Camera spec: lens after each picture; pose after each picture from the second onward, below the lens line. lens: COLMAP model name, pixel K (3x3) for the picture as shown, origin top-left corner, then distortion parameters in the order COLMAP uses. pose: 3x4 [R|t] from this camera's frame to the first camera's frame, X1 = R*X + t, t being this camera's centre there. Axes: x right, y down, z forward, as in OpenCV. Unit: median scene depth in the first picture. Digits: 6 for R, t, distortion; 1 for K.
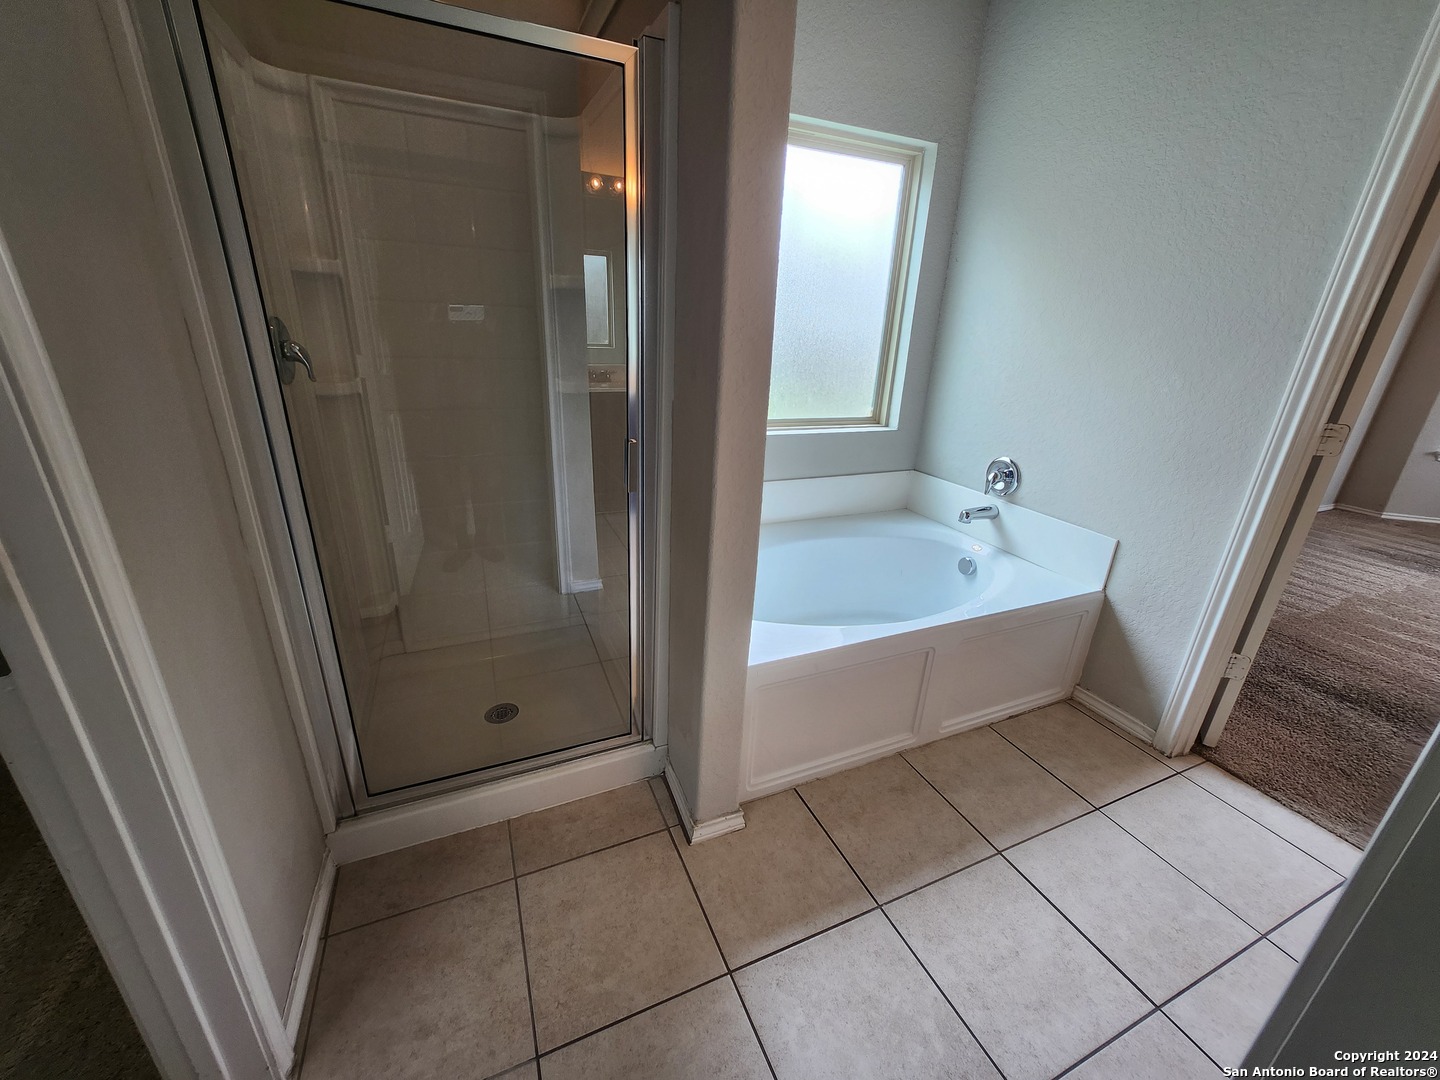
lens RADIAL K [[568.6, 0, 712.3], [0, 568.6, 539.0], [0, 0, 1]] dist [-0.001927, 0.001646]
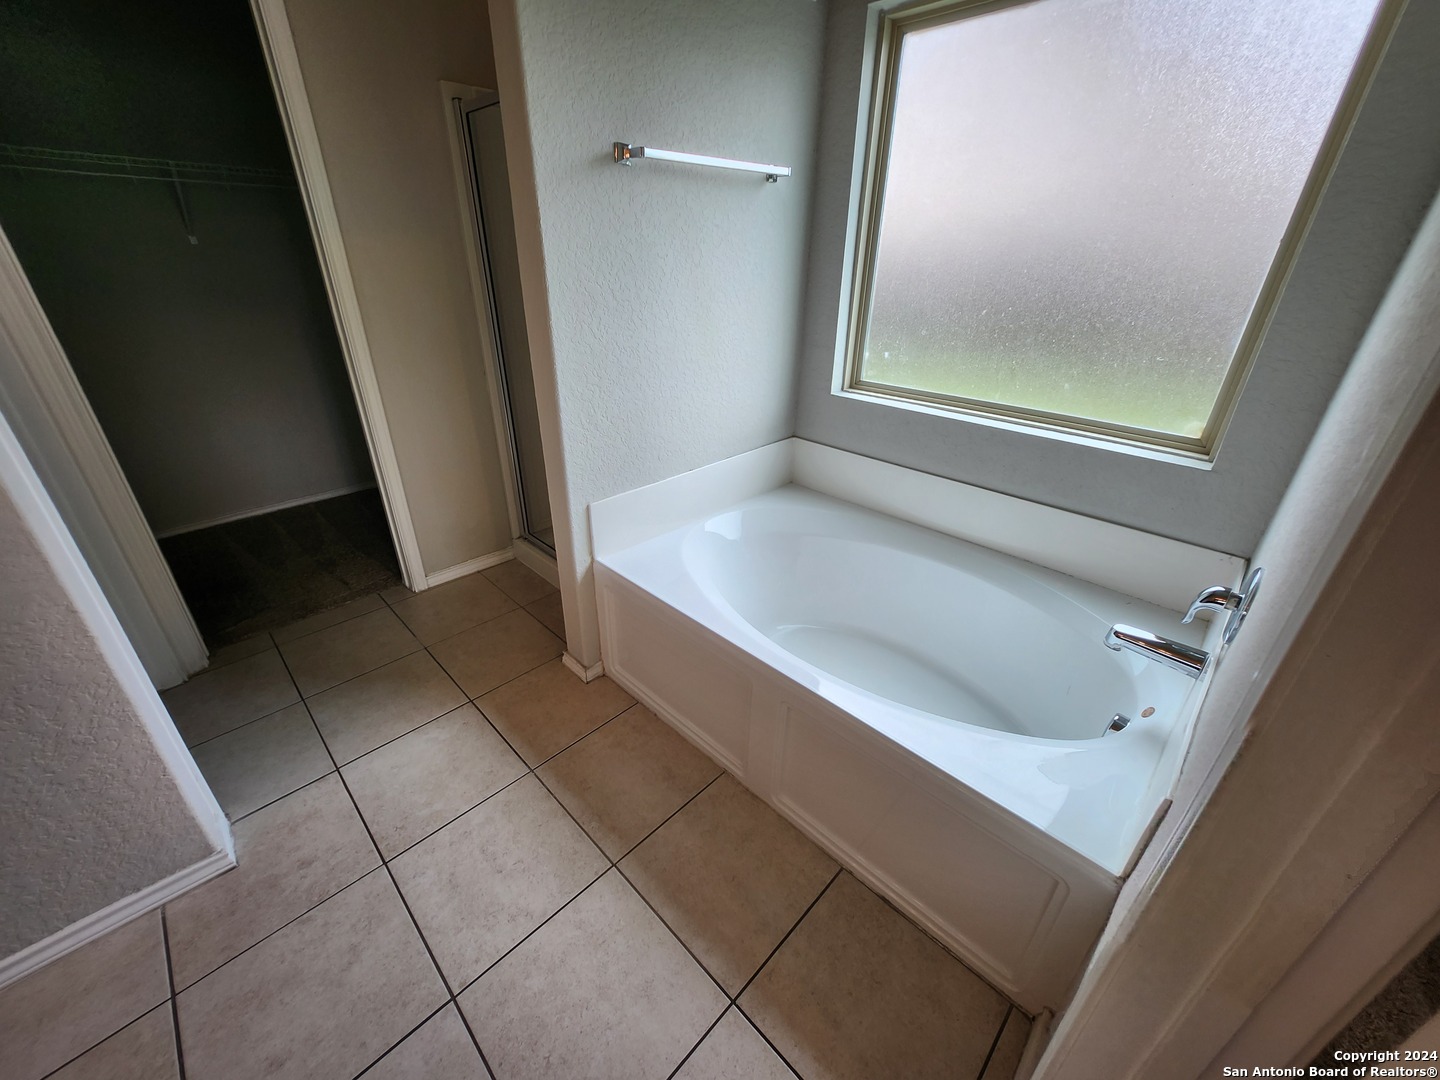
lens RADIAL K [[568.6, 0, 700.0], [0, 568.6, 528.0], [0, 0, 1]] dist [-0.001927, 0.001646]
pose [[0.365851, 0.387811, -0.846023, 1.204822], [-0.325238, 0.905005, 0.274202, -0.256694], [0.871994, 0.174842, 0.457228, 0.650006]]
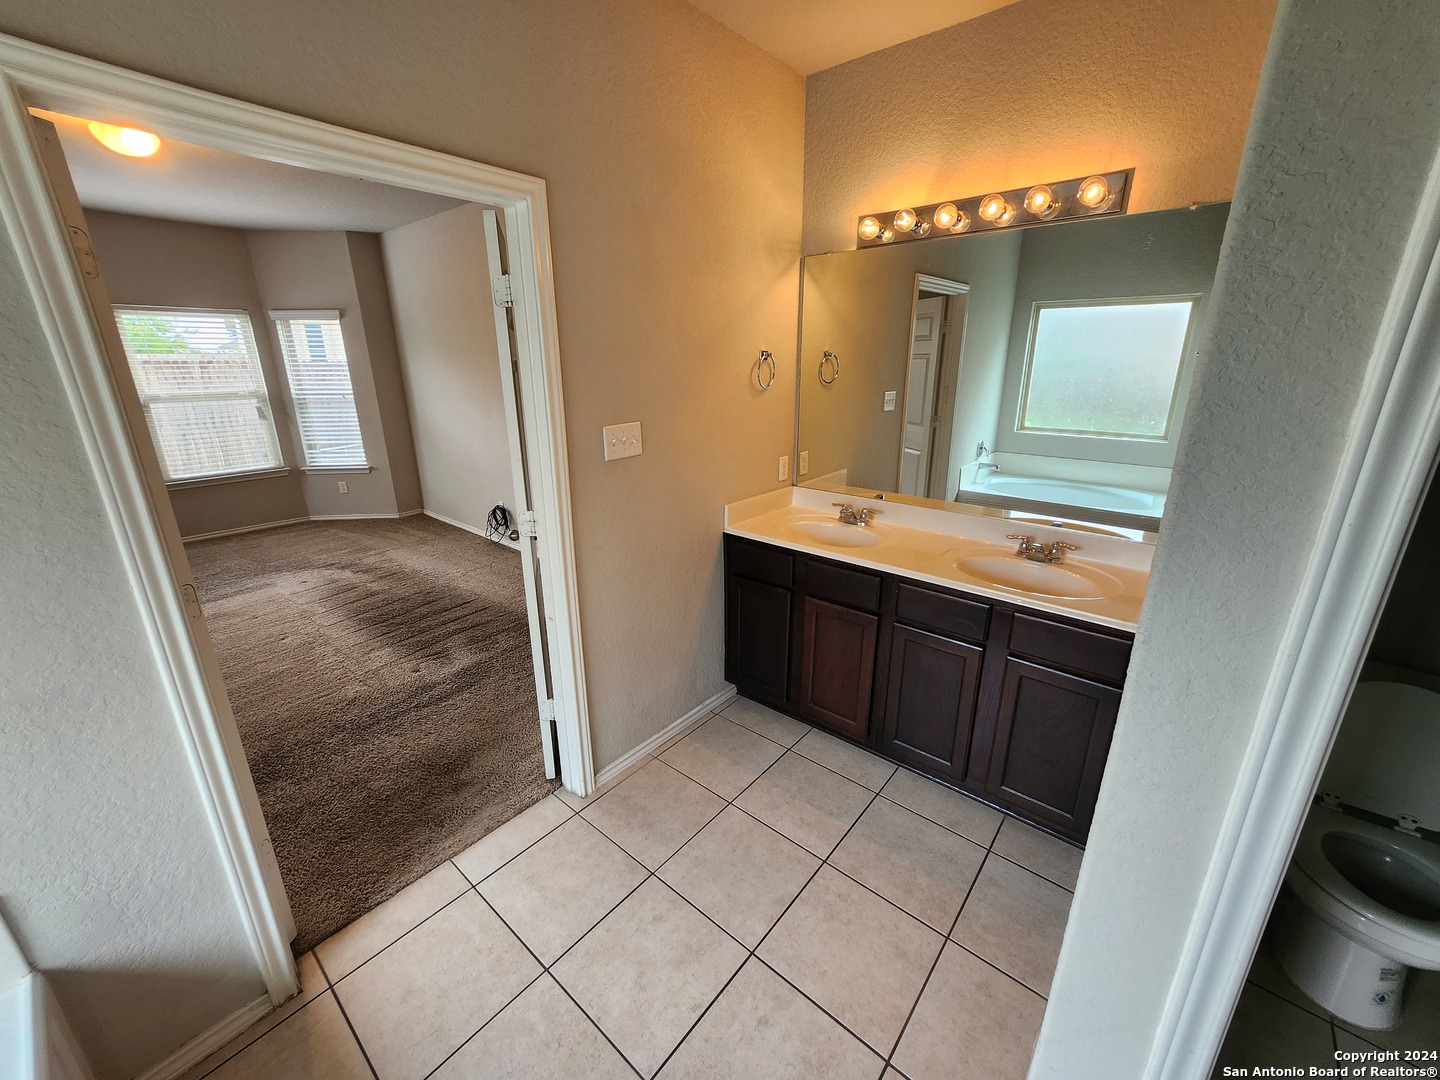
lens RADIAL K [[568.6, 0, 705.9], [0, 568.6, 540.0], [0, 0, 1]] dist [-0.001927, 0.001646]
pose [[-0.442791, -0.301753, 0.844323, 0.102530], [0.300787, 0.837110, 0.456918, -0.437937], [-0.844668, 0.456280, -0.279901, 0.607671]]
